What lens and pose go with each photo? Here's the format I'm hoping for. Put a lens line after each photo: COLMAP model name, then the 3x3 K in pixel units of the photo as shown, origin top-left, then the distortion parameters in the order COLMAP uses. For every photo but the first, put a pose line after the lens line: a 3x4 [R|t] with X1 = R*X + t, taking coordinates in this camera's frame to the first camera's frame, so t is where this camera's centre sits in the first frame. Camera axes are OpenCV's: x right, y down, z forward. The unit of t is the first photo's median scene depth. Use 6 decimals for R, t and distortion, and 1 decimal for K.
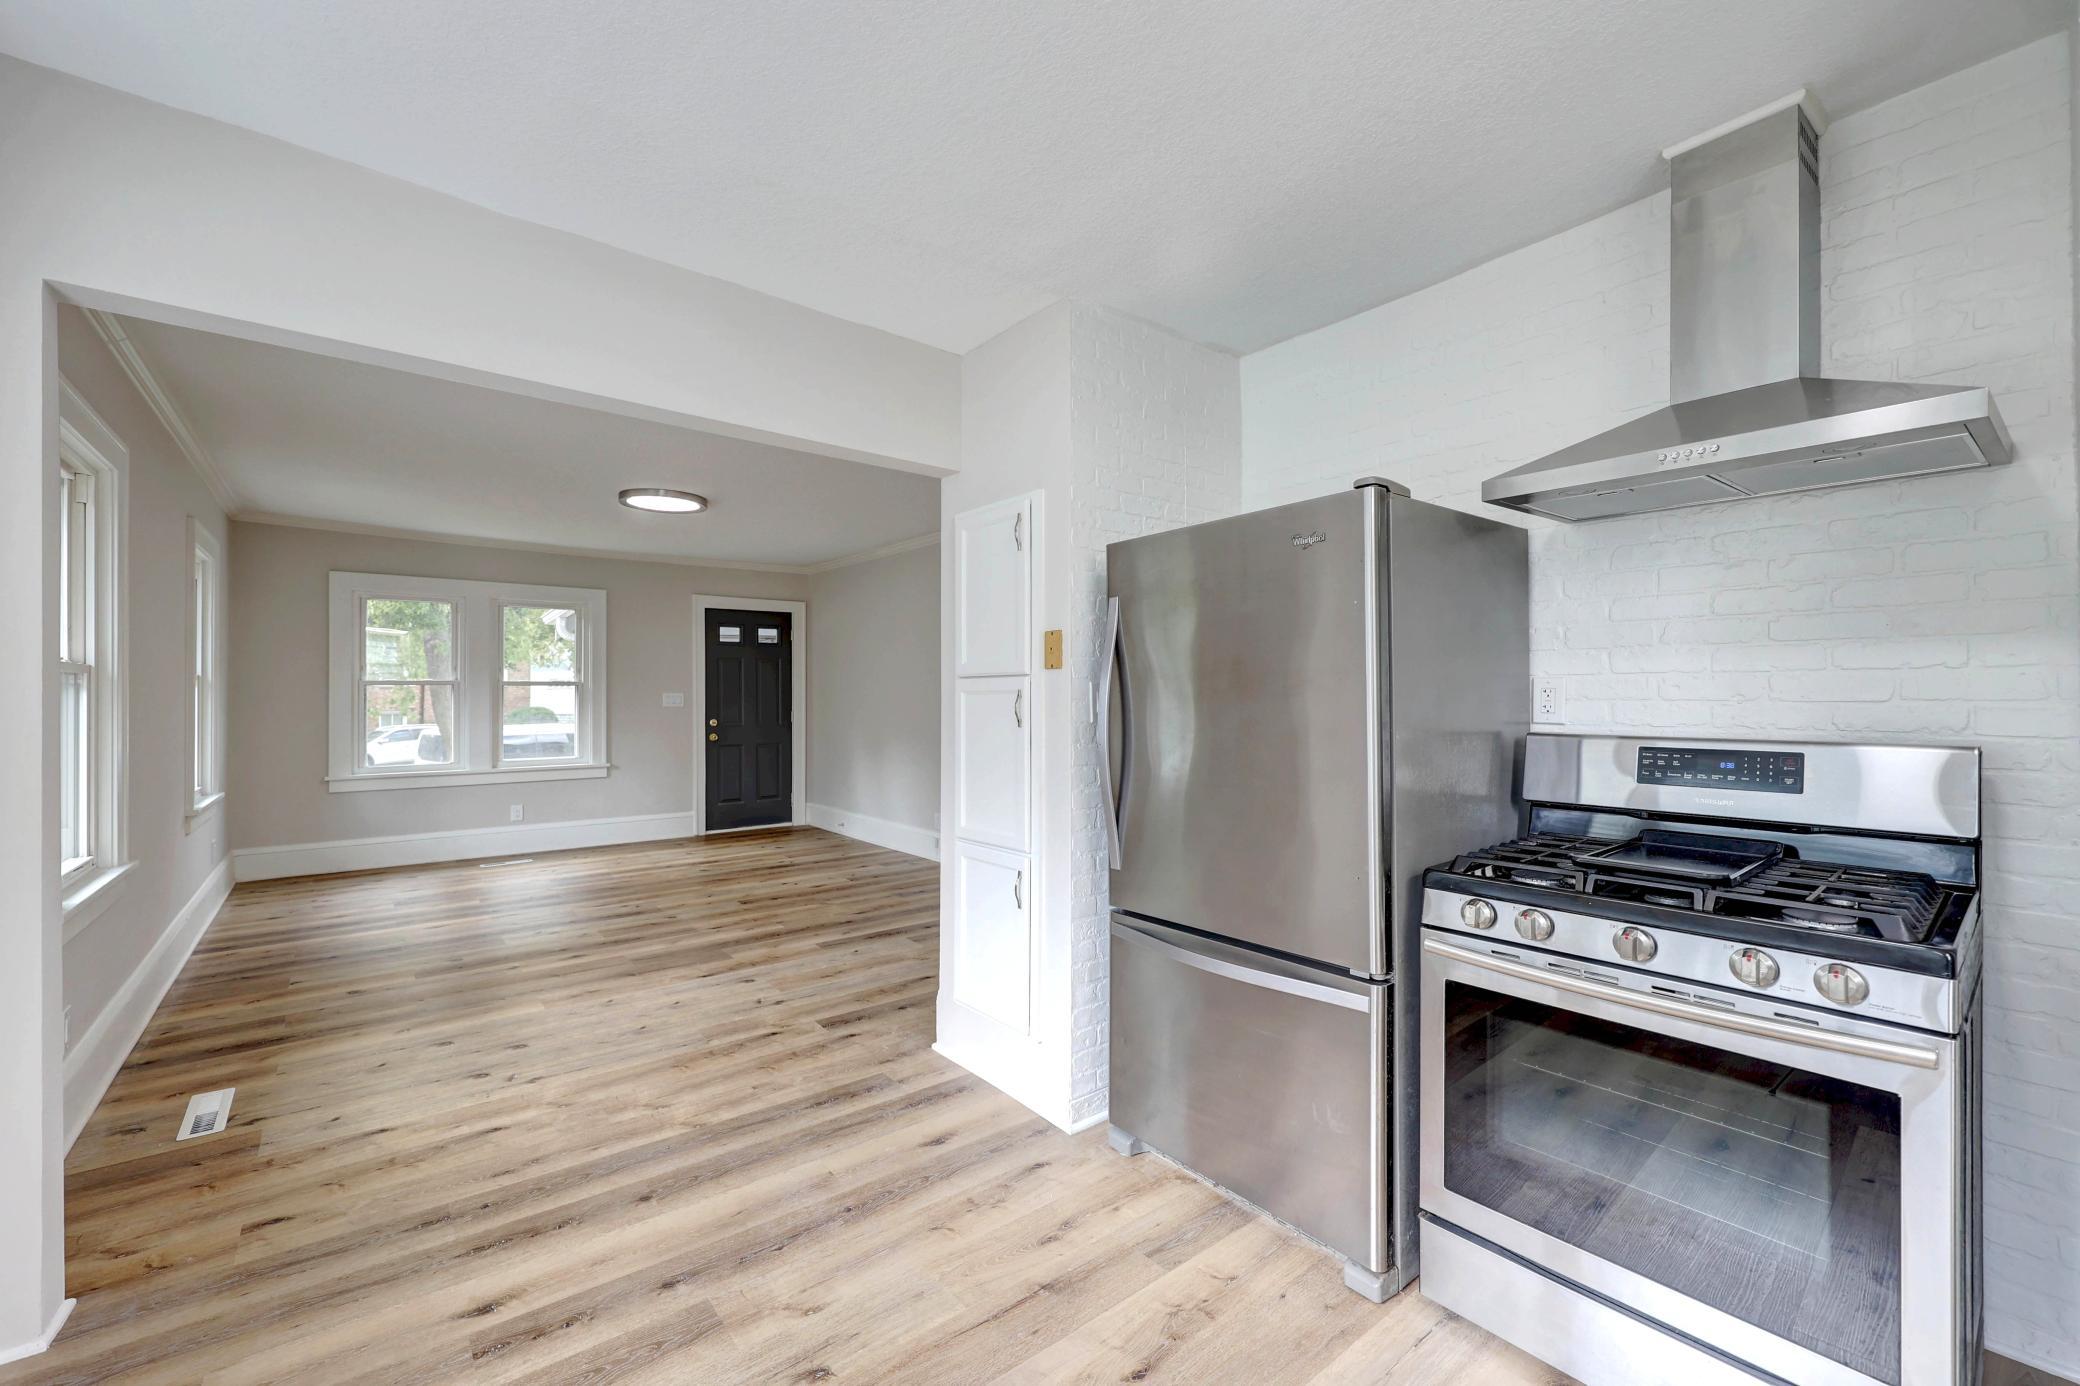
lens RADIAL K [[820.6, 0, 1040.0], [0, 820.6, 693.0], [0, 0, 1]] dist [0.000175, 0.000151]
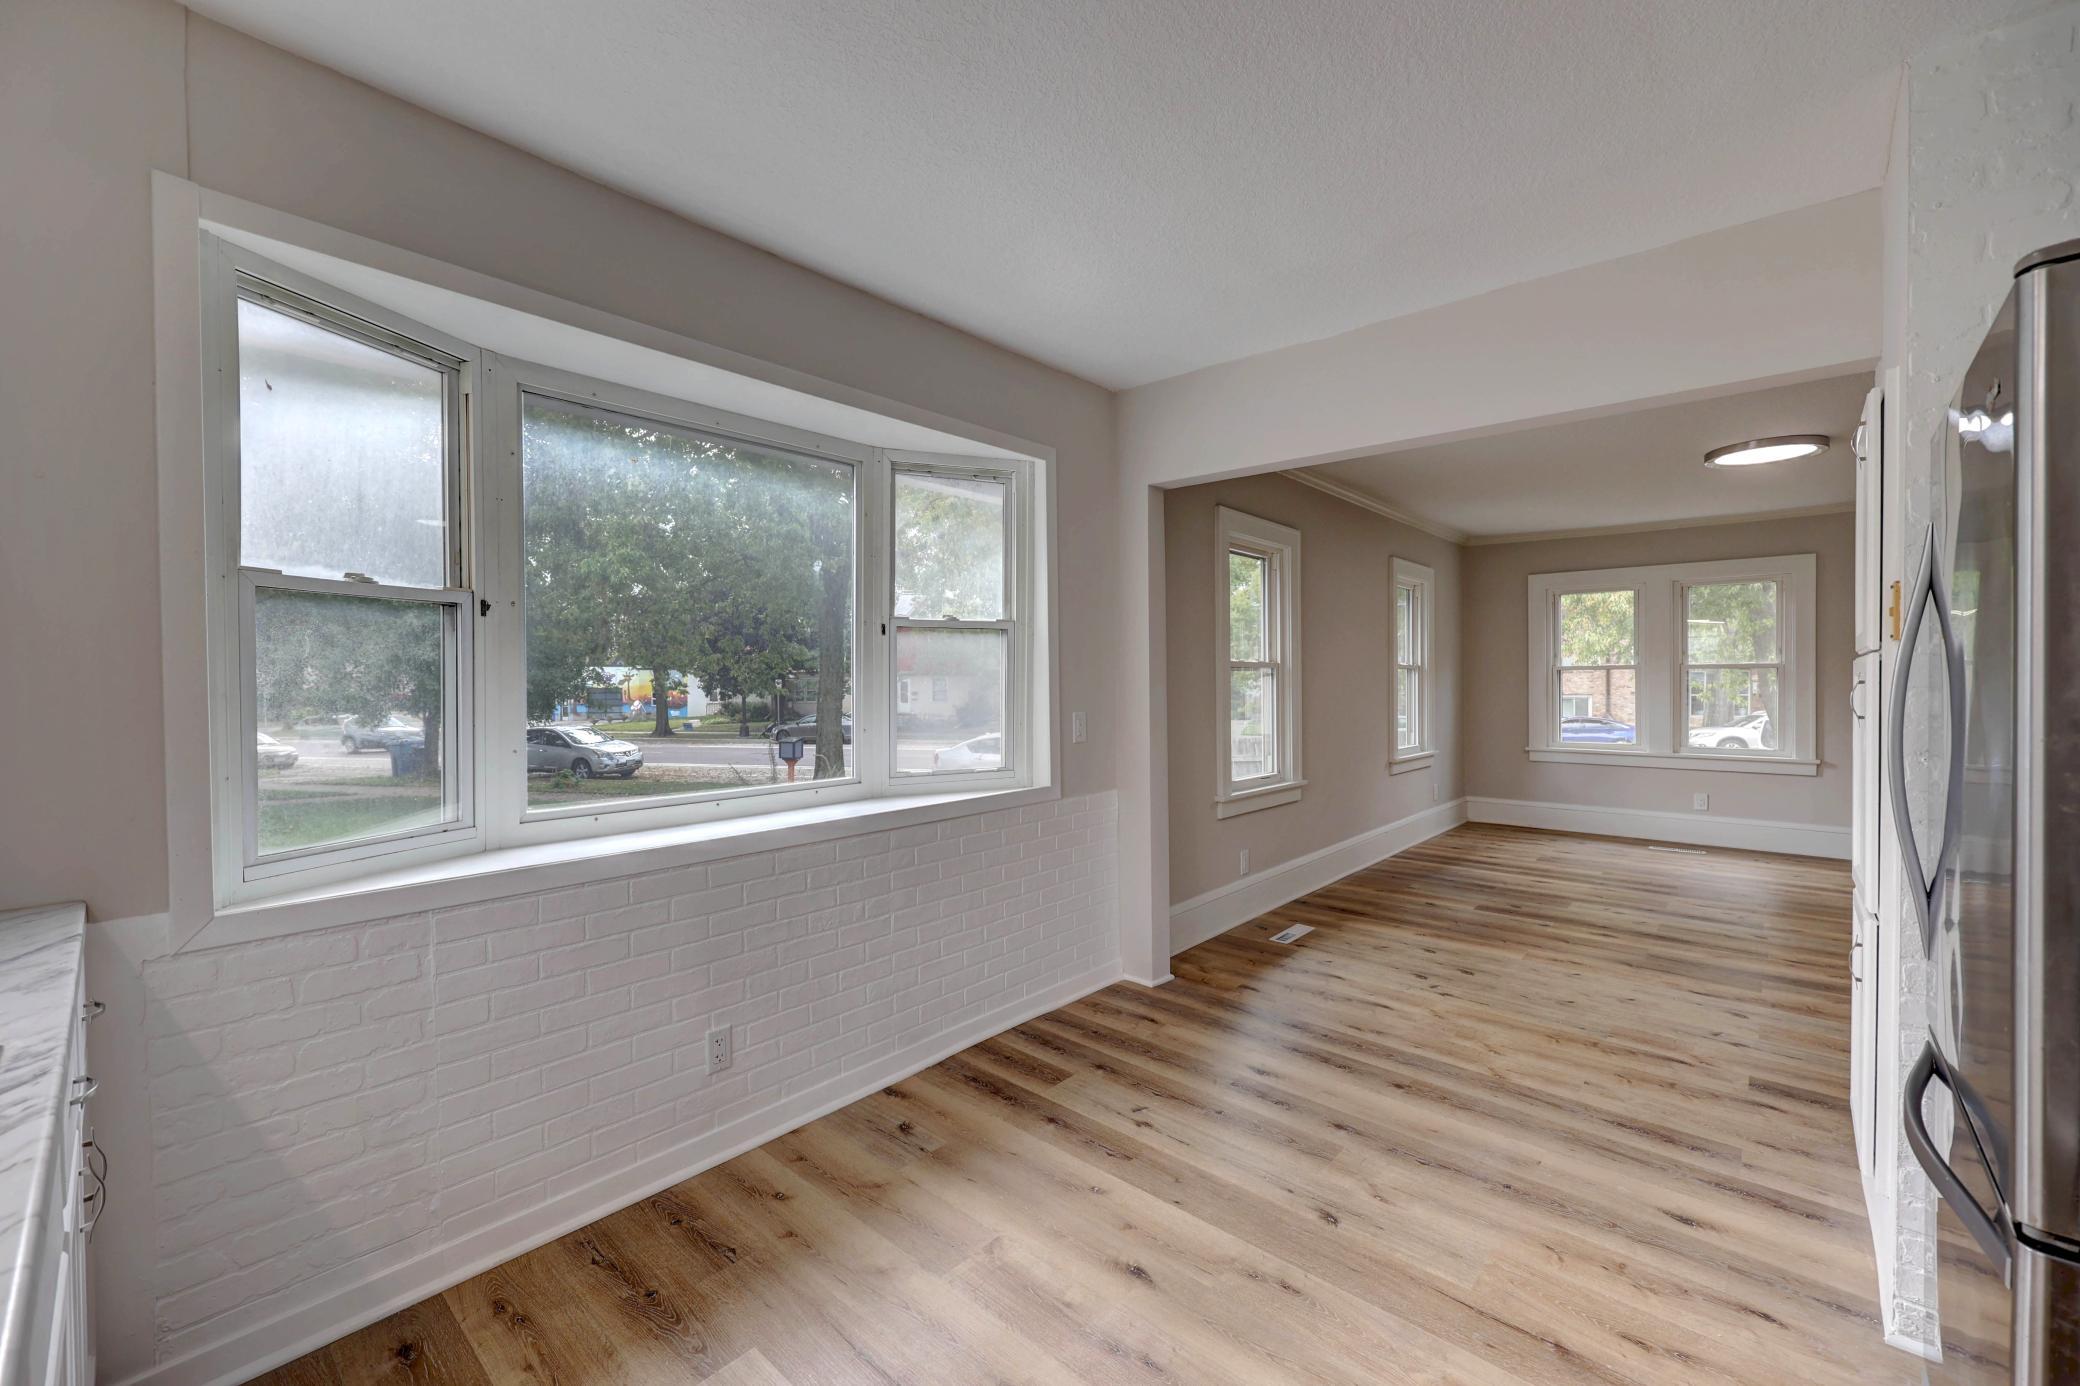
lens RADIAL K [[865.7, 0, 1058.6], [0, 865.7, 626.7], [0, 0, 1]] dist [0.001242, 0.000020]
pose [[0.183662, -0.062335, -0.981011, 0.408802], [0.005950, 0.998040, -0.062303, 0.001230], [0.982971, 0.005605, 0.183673, 0.137005]]
